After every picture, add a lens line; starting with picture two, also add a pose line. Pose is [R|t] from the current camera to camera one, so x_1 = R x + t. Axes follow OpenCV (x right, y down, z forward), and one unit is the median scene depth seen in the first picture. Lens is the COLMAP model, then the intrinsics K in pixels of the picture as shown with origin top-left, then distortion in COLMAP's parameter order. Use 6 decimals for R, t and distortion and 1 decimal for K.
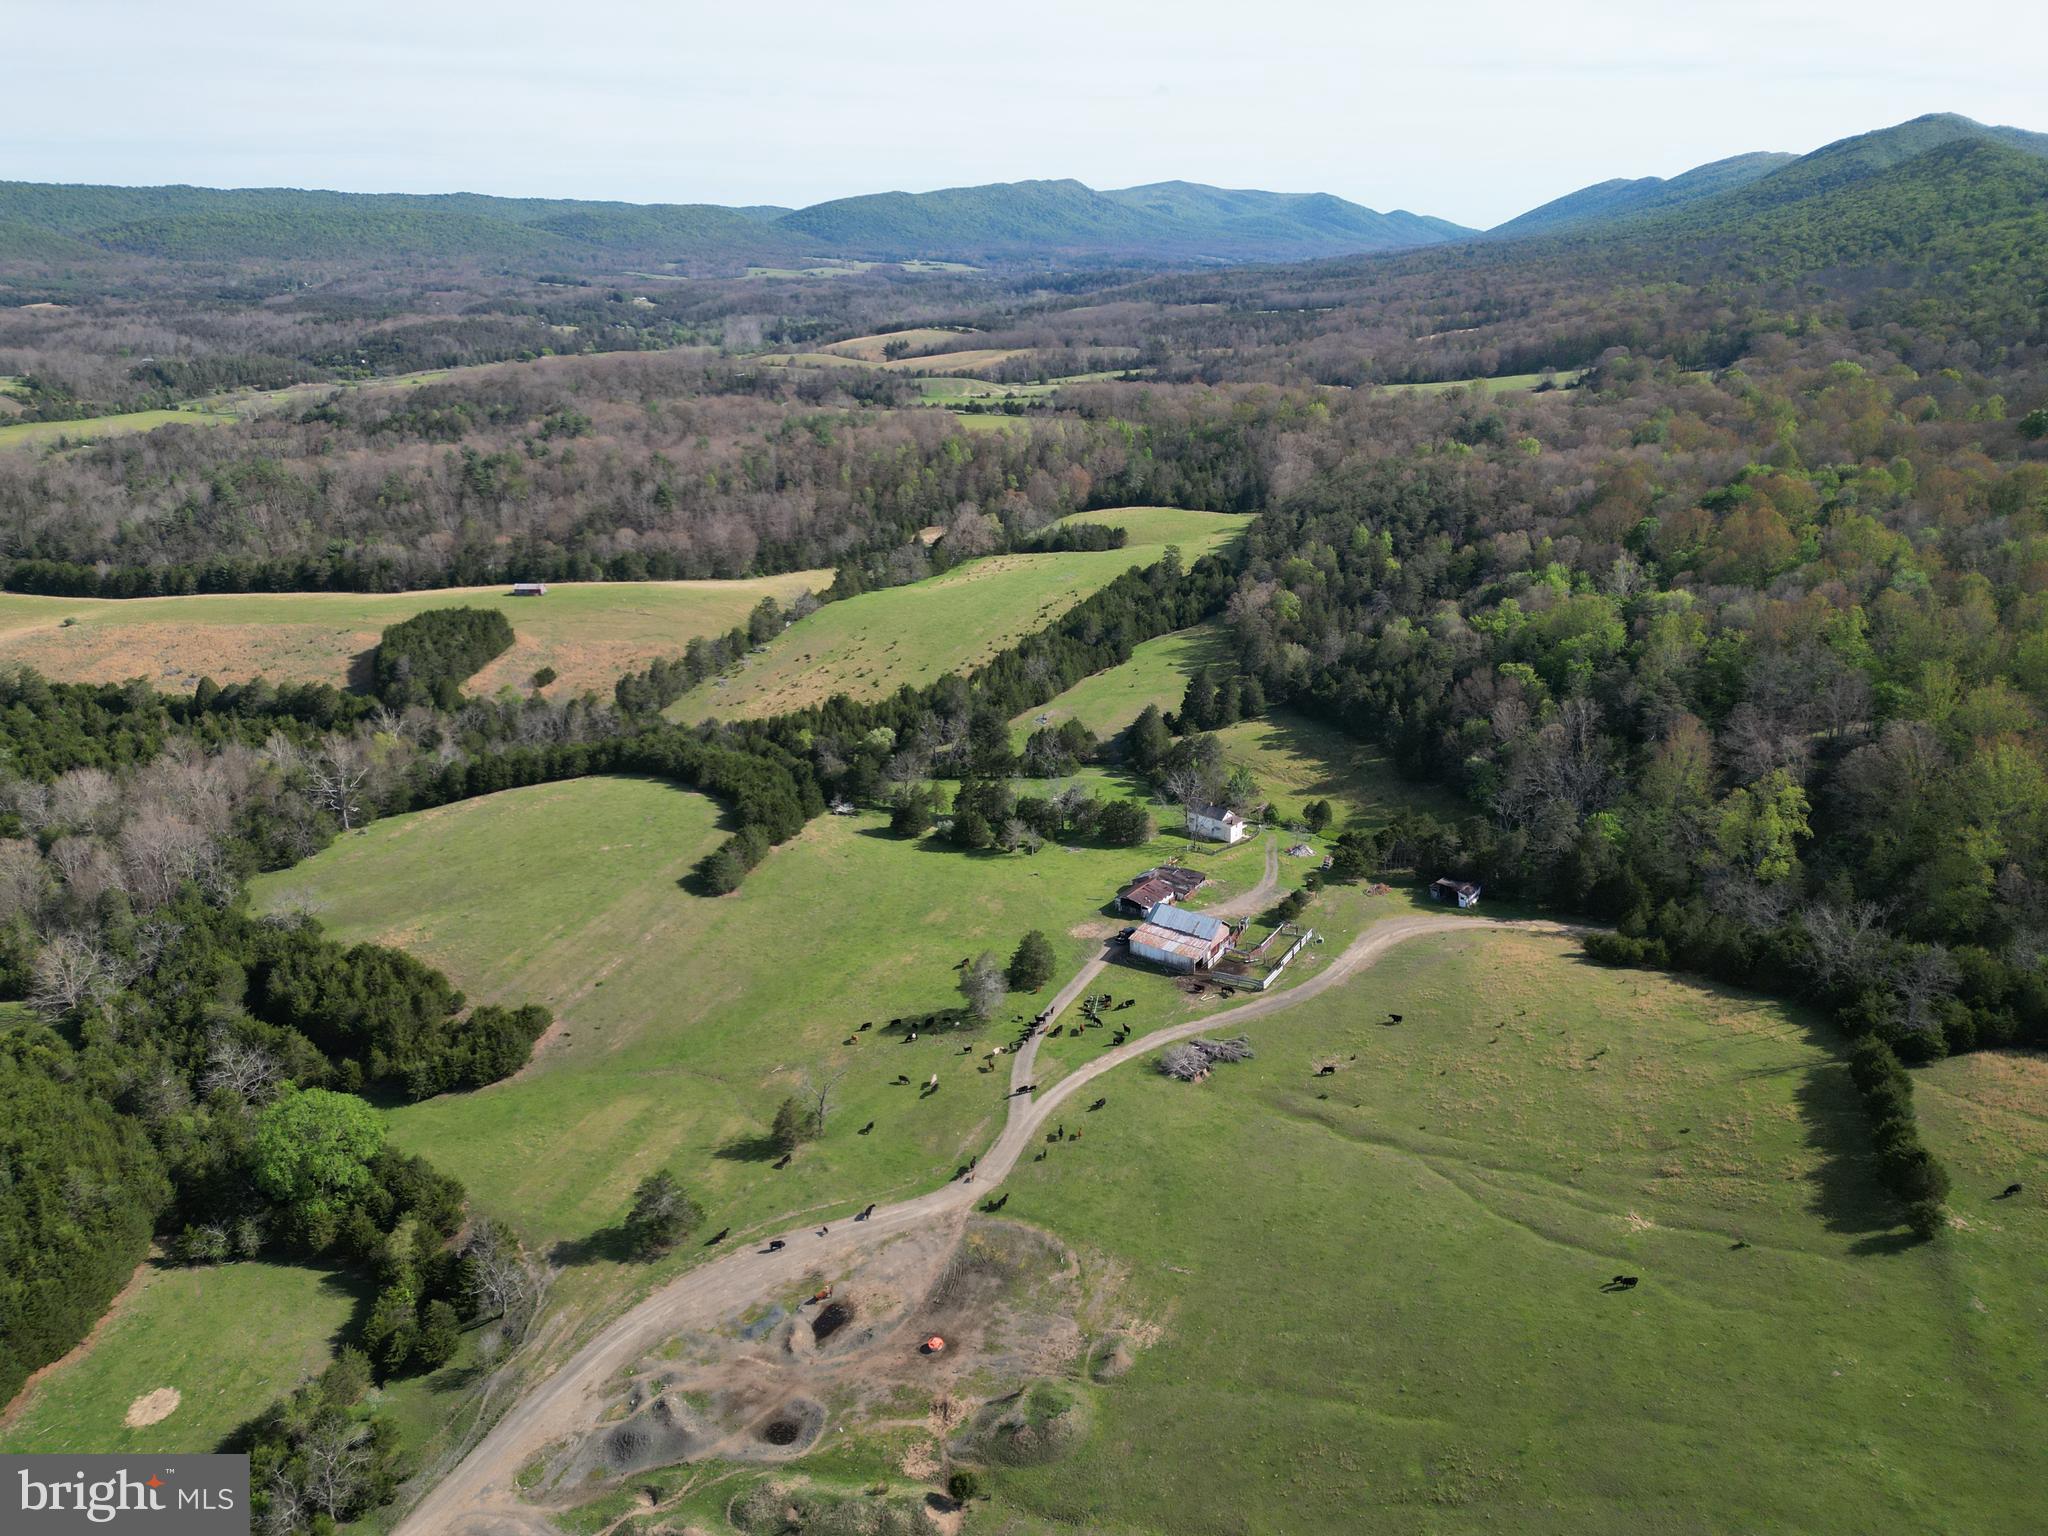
lens RADIAL K [[1408.1, 0, 1021.7], [0, 1408.1, 786.6], [0, 0, 1]] dist [0.063141, -0.049819]
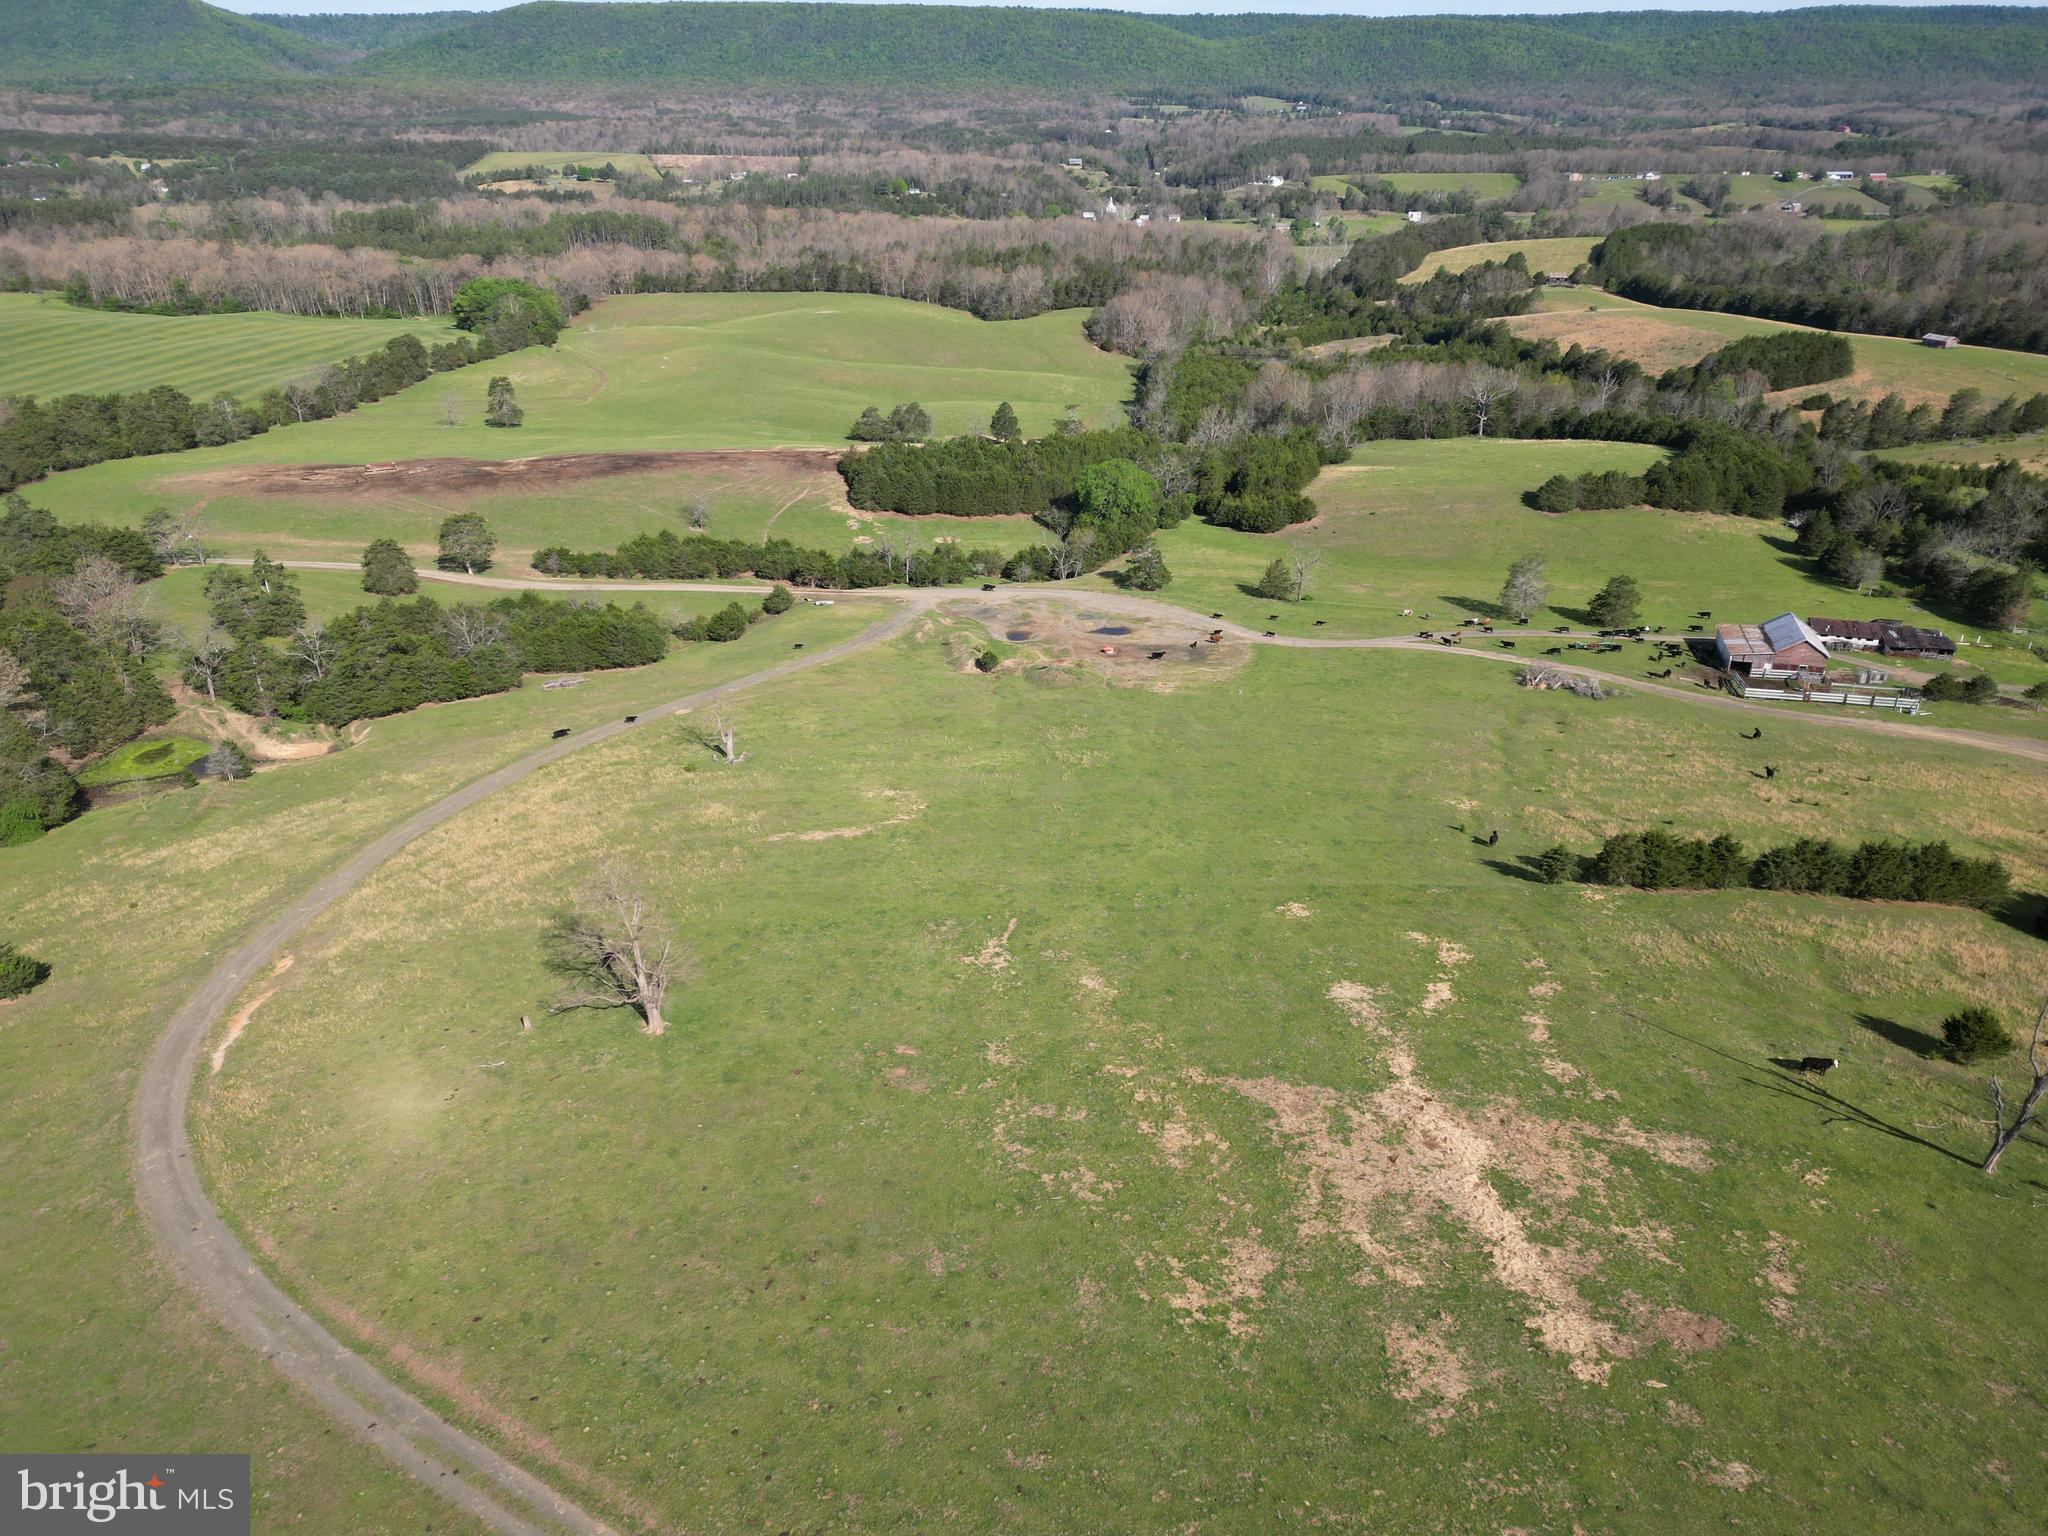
lens RADIAL K [[1408.1, 0, 1021.7], [0, 1408.1, 786.6], [0, 0, 1]] dist [0.063141, -0.049819]
pose [[0.321763, 0.424783, -0.846185, 0.297131], [-0.343866, 0.885116, 0.313570, 0.025239], [0.882170, 0.190079, 0.430865, 0.086653]]
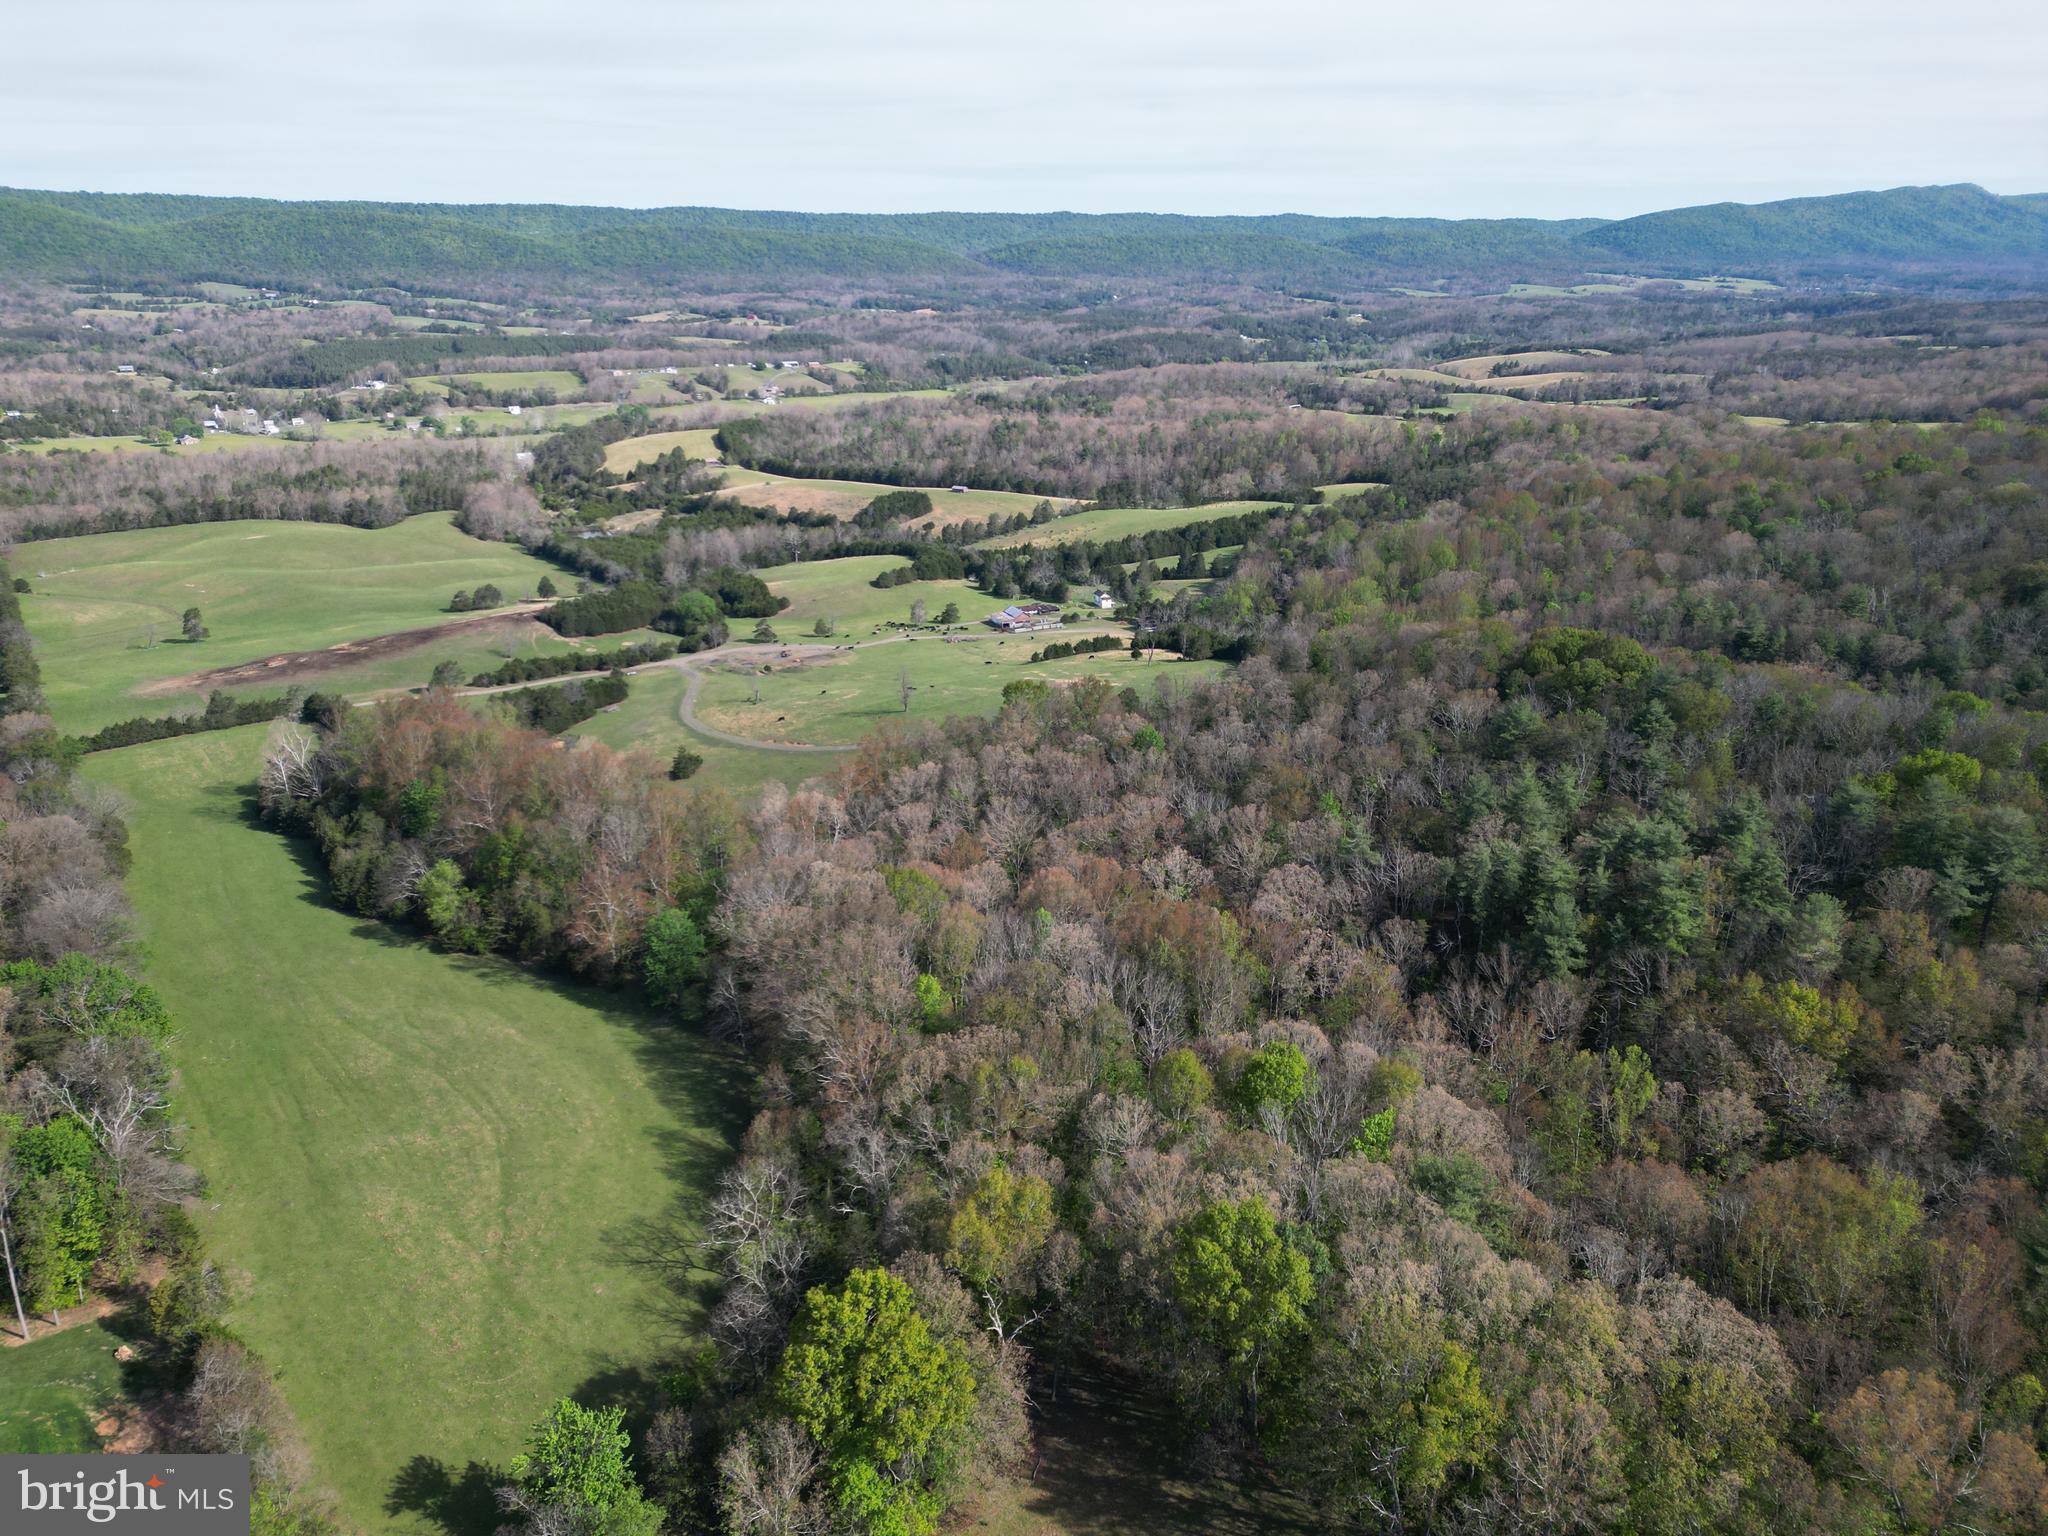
lens RADIAL K [[1406.9, 0, 1020.9], [0, 1406.9, 769.7], [0, 0, 1]] dist [0.087939, -0.086438]
pose [[0.853566, 0.189507, -0.485296, 0.531208], [-0.197216, 0.979710, 0.035701, 0.107375], [0.482214, 0.065235, 0.873621, -0.426656]]
